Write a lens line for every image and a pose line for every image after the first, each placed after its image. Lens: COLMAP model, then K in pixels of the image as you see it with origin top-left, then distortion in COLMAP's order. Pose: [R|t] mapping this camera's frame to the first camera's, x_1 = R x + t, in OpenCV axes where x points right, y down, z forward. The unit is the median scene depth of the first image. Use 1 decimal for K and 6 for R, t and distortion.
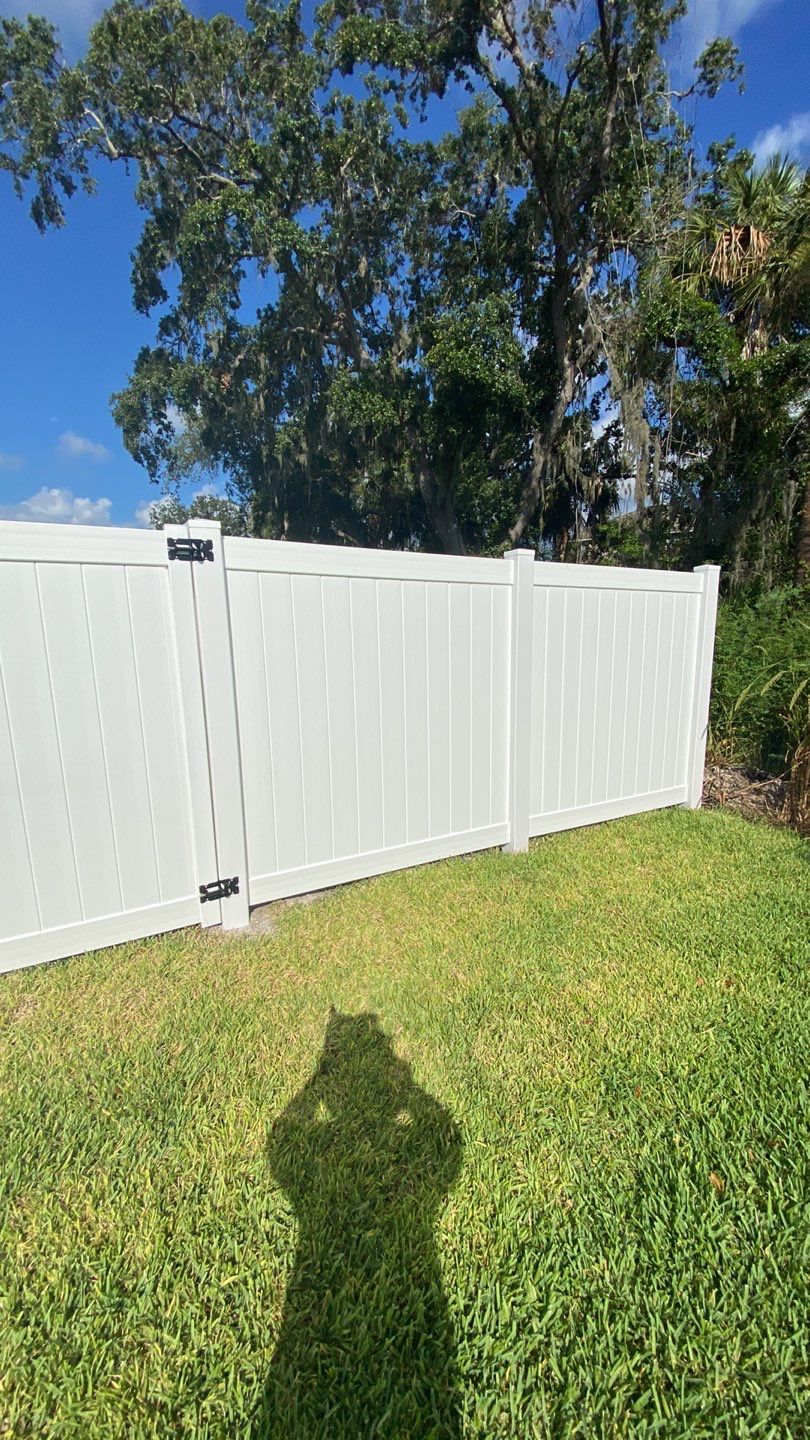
lens RADIAL K [[562.3, 0, 412.4], [0, 562.3, 729.9], [0, 0, 1]] dist [0.010282, -0.017293]
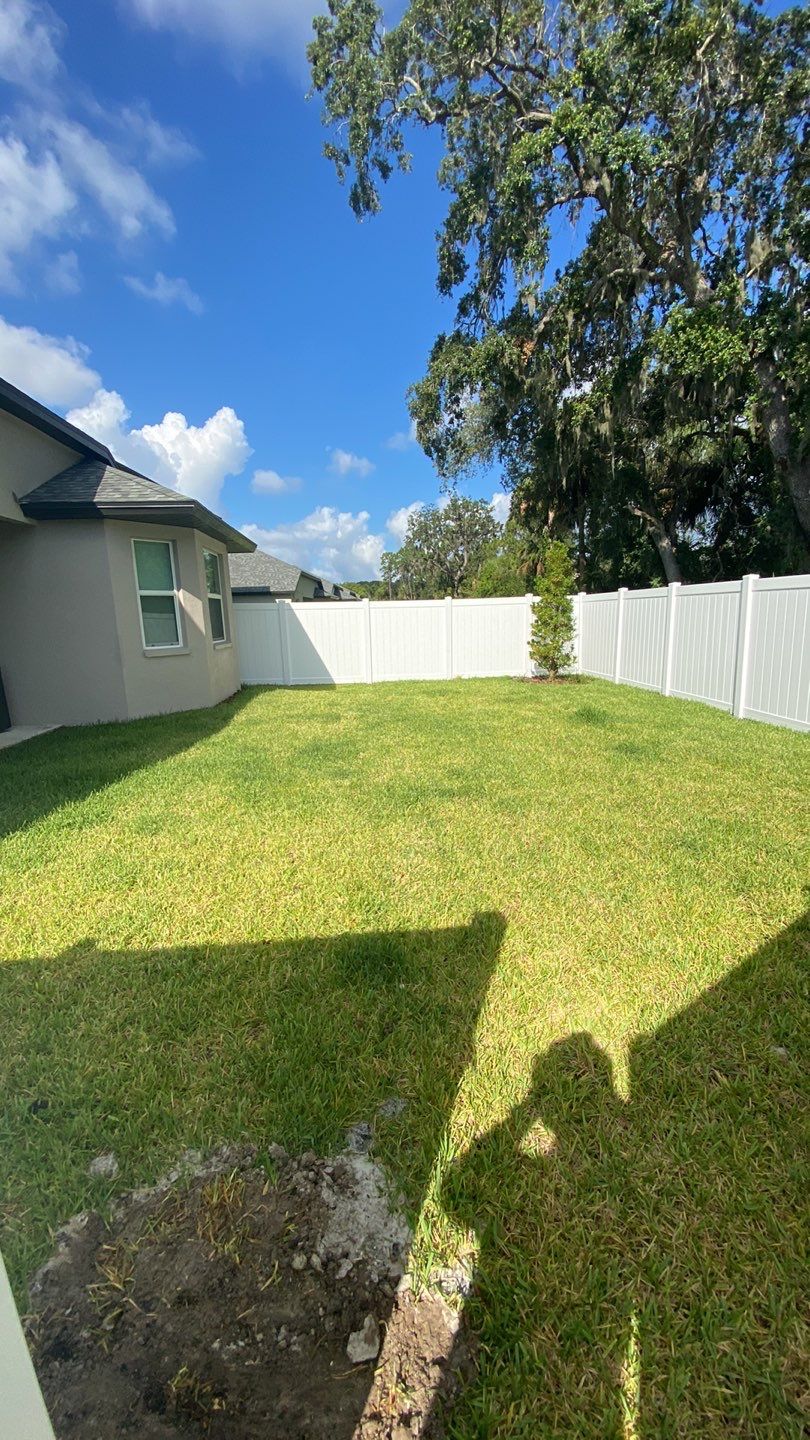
lens RADIAL K [[560.0, 0, 405.0], [0, 560.0, 720.0], [0, 0, 1]] dist [0.016006, -0.019218]
pose [[0.918334, 0.051036, -0.392503, -0.128846], [-0.054977, 0.998487, 0.001202, -0.024509], [0.391970, 0.020475, 0.919750, 0.114780]]
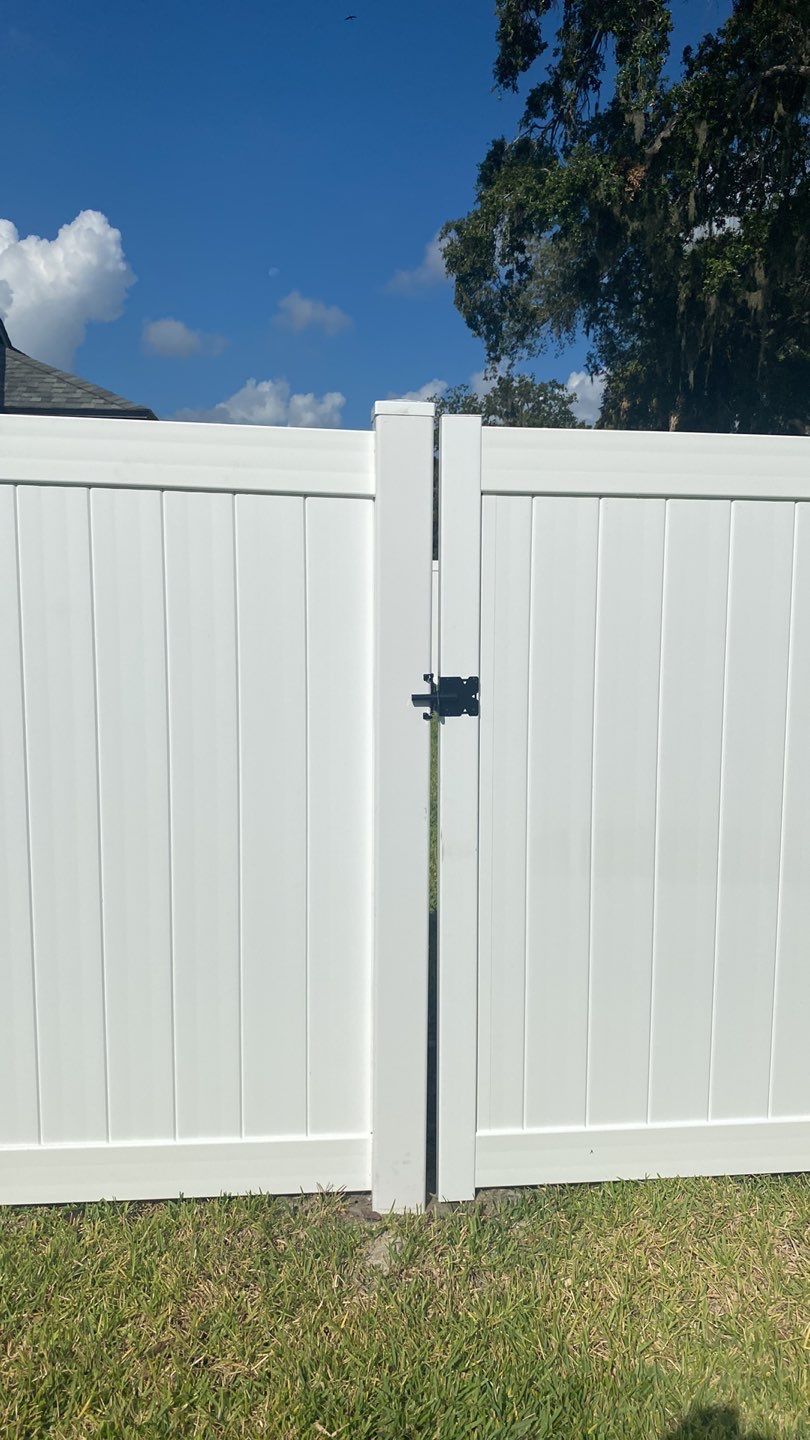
lens RADIAL K [[1073.5, 0, 405.0], [0, 1073.5, 720.0], [0, 0, 1]] dist [-0.055758, 0.068993]
pose [[0.920302, 0.062656, -0.386158, -0.096102], [-0.091889, 0.994096, -0.057696, 0.005490], [0.380263, 0.088581, 0.920627, -0.024641]]
